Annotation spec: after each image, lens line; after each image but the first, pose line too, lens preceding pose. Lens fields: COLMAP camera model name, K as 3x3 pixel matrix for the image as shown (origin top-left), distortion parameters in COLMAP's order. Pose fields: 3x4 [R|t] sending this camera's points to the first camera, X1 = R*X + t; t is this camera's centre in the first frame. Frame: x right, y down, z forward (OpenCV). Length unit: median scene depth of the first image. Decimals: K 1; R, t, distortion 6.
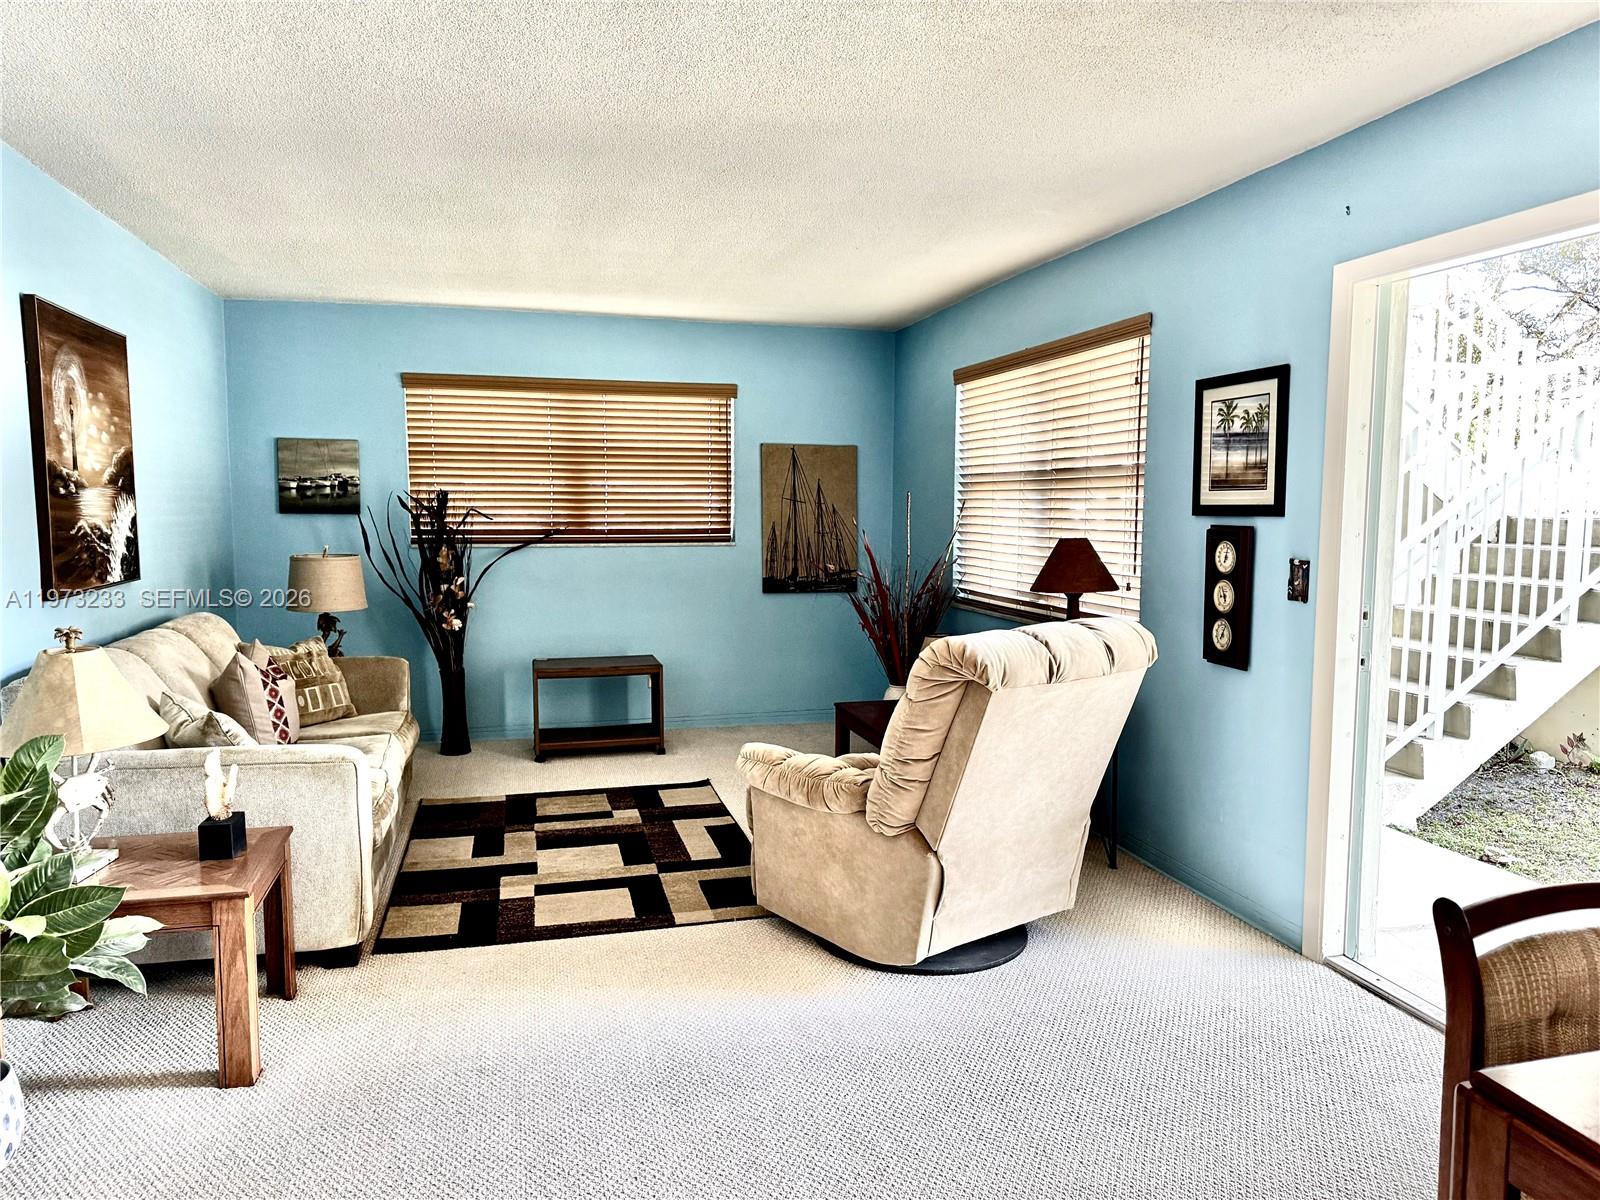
lens RADIAL K [[1125.5, 0, 796.8], [0, 1125.5, 585.4], [0, 0, 1]] dist [0.094992, -0.130401]
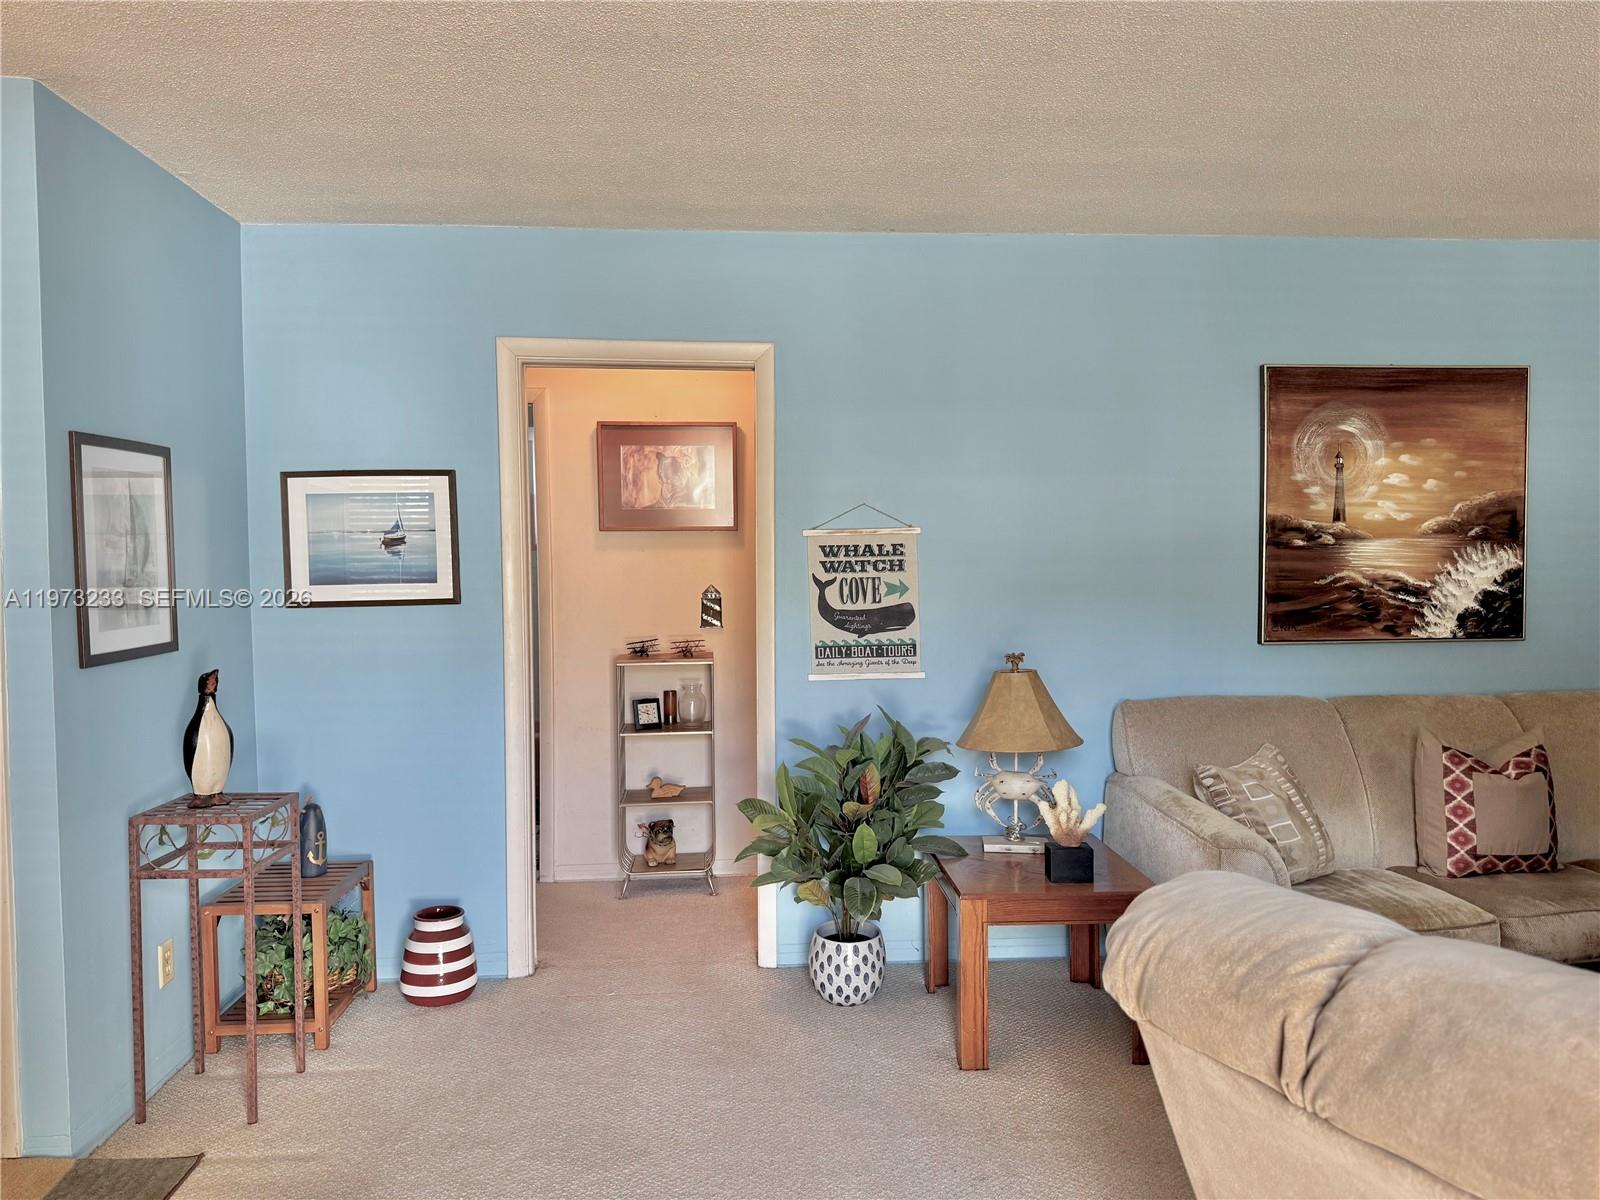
lens RADIAL K [[1127.3, 0, 804.5], [0, 1127.3, 605.7], [0, 0, 1]] dist [0.118479, -0.170033]
pose [[-0.171290, 0.044076, -0.984234, 0.344171], [-0.070696, 0.995874, 0.056901, -0.038204], [0.982681, 0.079328, -0.167467, 0.532718]]
